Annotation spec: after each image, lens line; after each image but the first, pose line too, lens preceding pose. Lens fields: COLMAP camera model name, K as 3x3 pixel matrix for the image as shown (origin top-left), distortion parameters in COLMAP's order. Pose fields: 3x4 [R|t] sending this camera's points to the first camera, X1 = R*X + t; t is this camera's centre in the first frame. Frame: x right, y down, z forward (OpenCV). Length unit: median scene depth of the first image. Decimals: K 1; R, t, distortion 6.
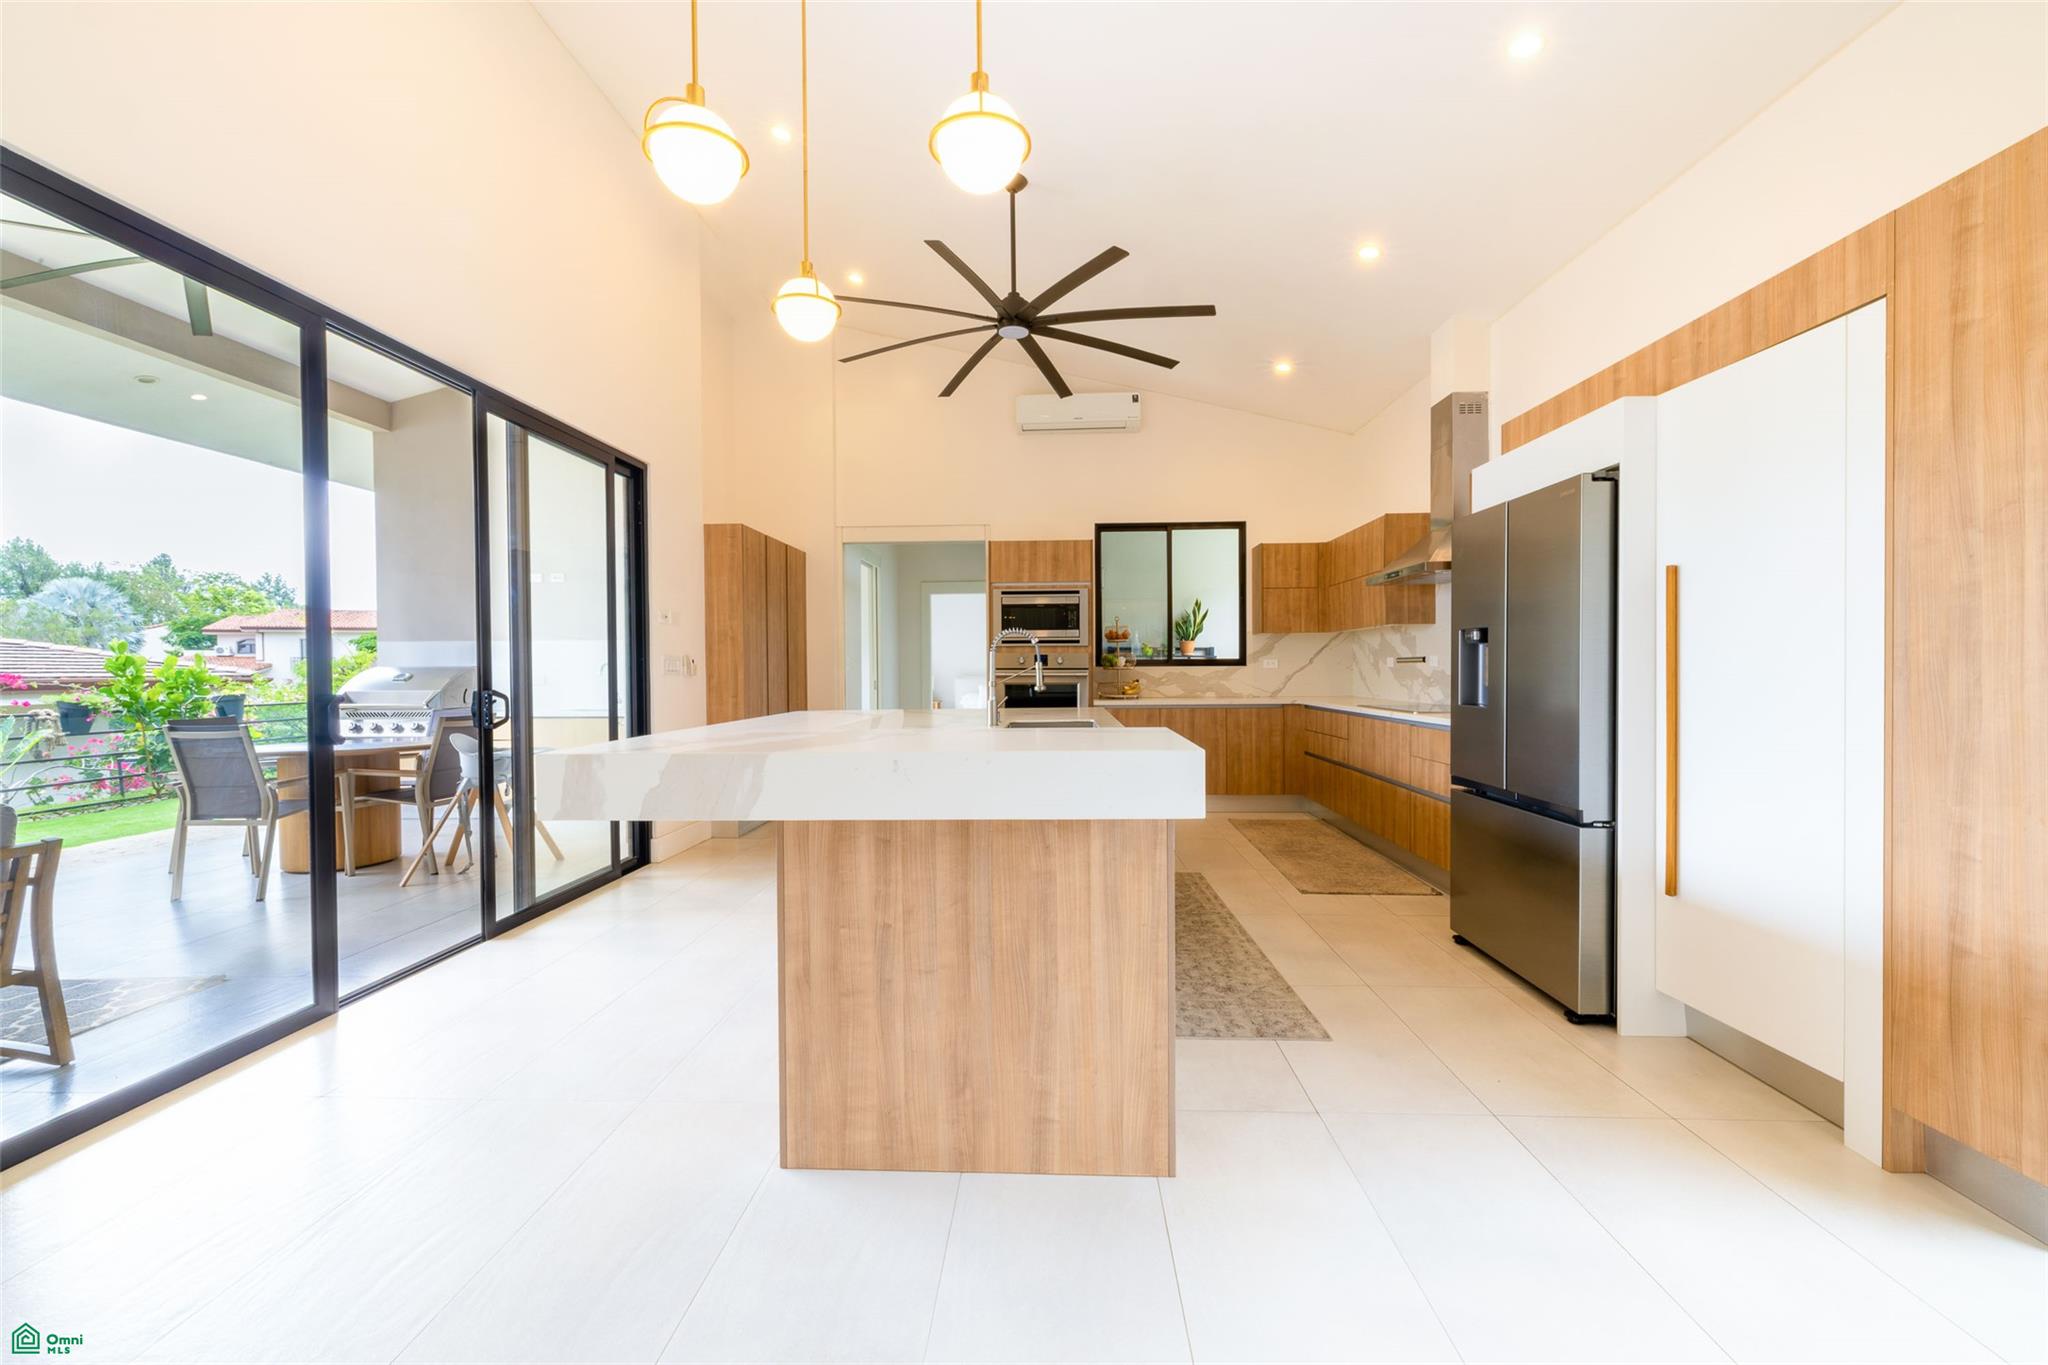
lens RADIAL K [[852.1, 0, 1020.8], [0, 852.1, 680.3], [0, 0, 1]] dist [-0.004423, -0.000336]
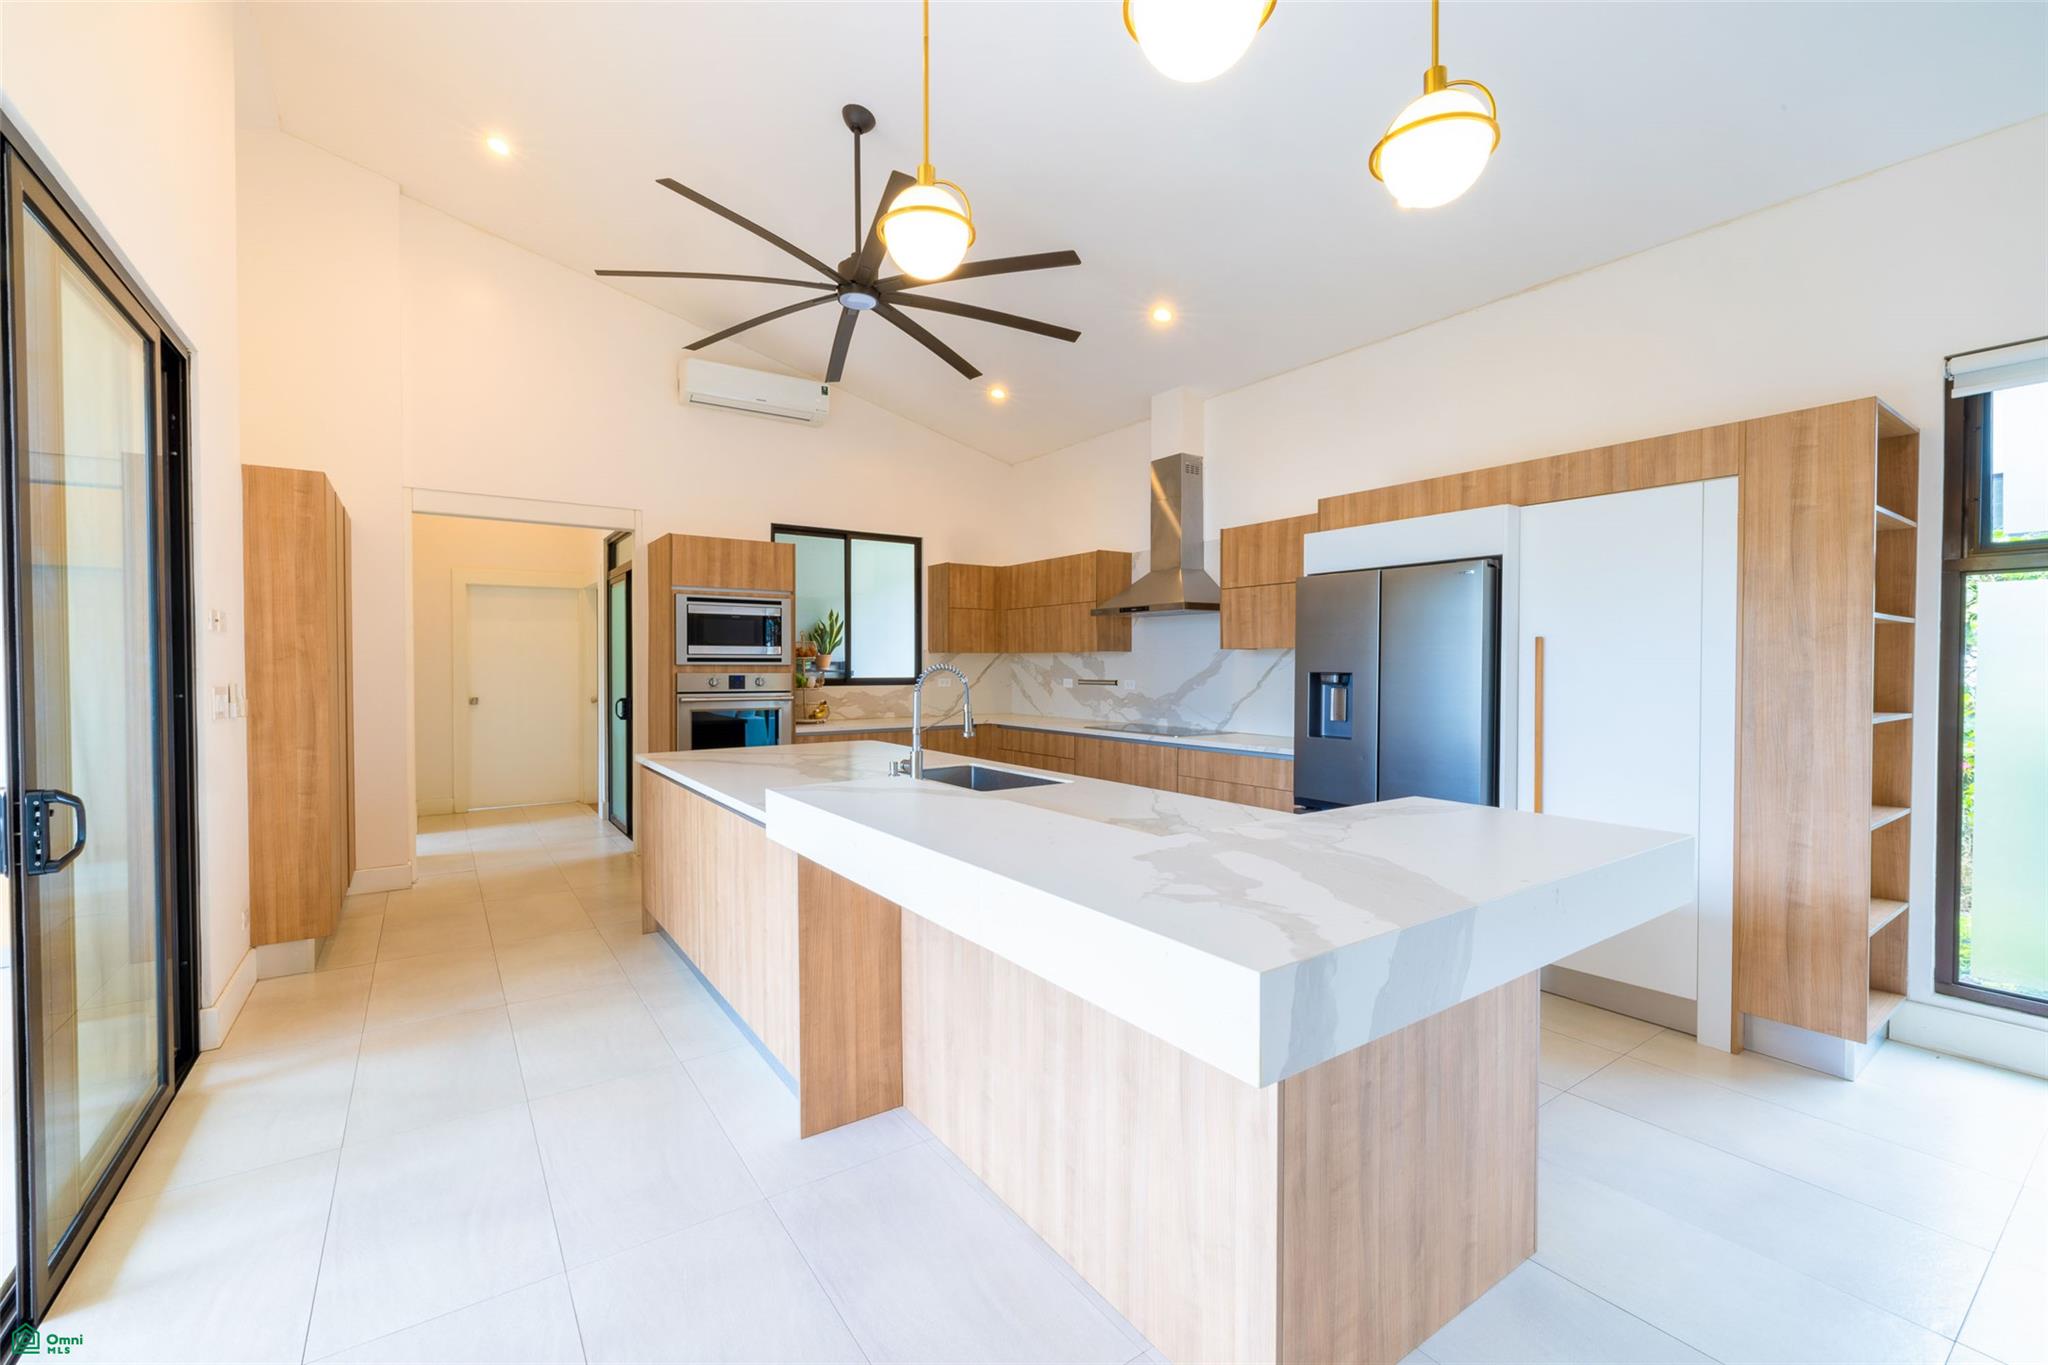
lens RADIAL K [[852.1, 0, 1020.8], [0, 852.1, 680.3], [0, 0, 1]] dist [-0.004423, -0.000336]
pose [[0.795289, -0.003020, 0.606223, -0.355789], [0.001392, 0.999994, 0.003155, -0.037361], [-0.606229, -0.001665, 0.795288, 0.222535]]
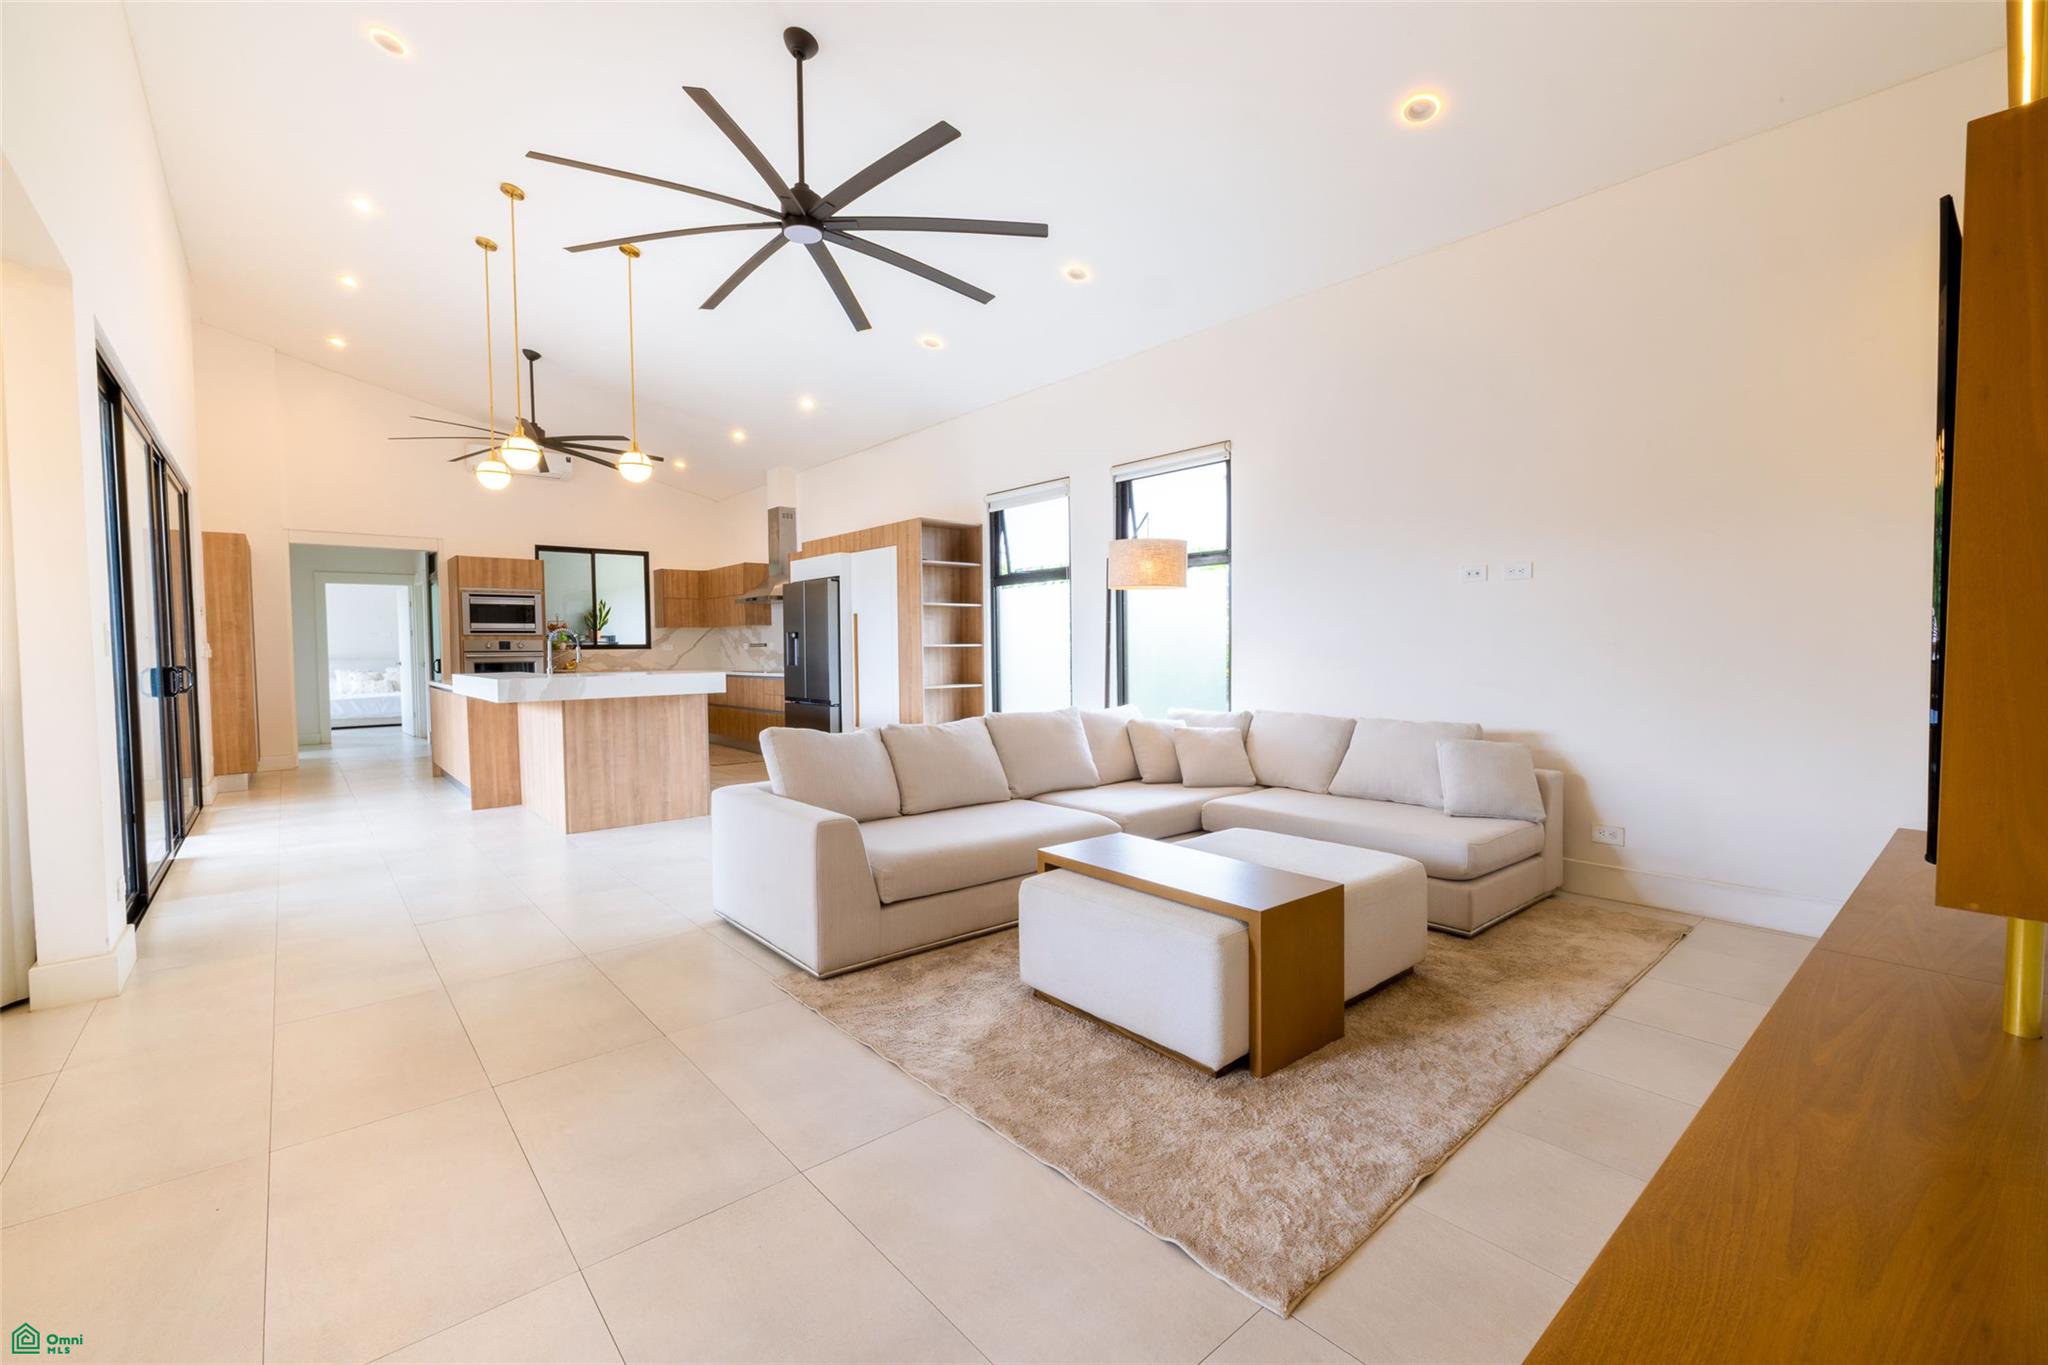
lens RADIAL K [[852.1, 0, 1020.8], [0, 852.1, 680.3], [0, 0, 1]] dist [-0.004423, -0.000336]
pose [[0.726529, -0.028357, 0.686550, -0.429418], [0.015170, 0.999567, 0.025232, 0.014858], [-0.686968, -0.007917, 0.726645, -0.780443]]
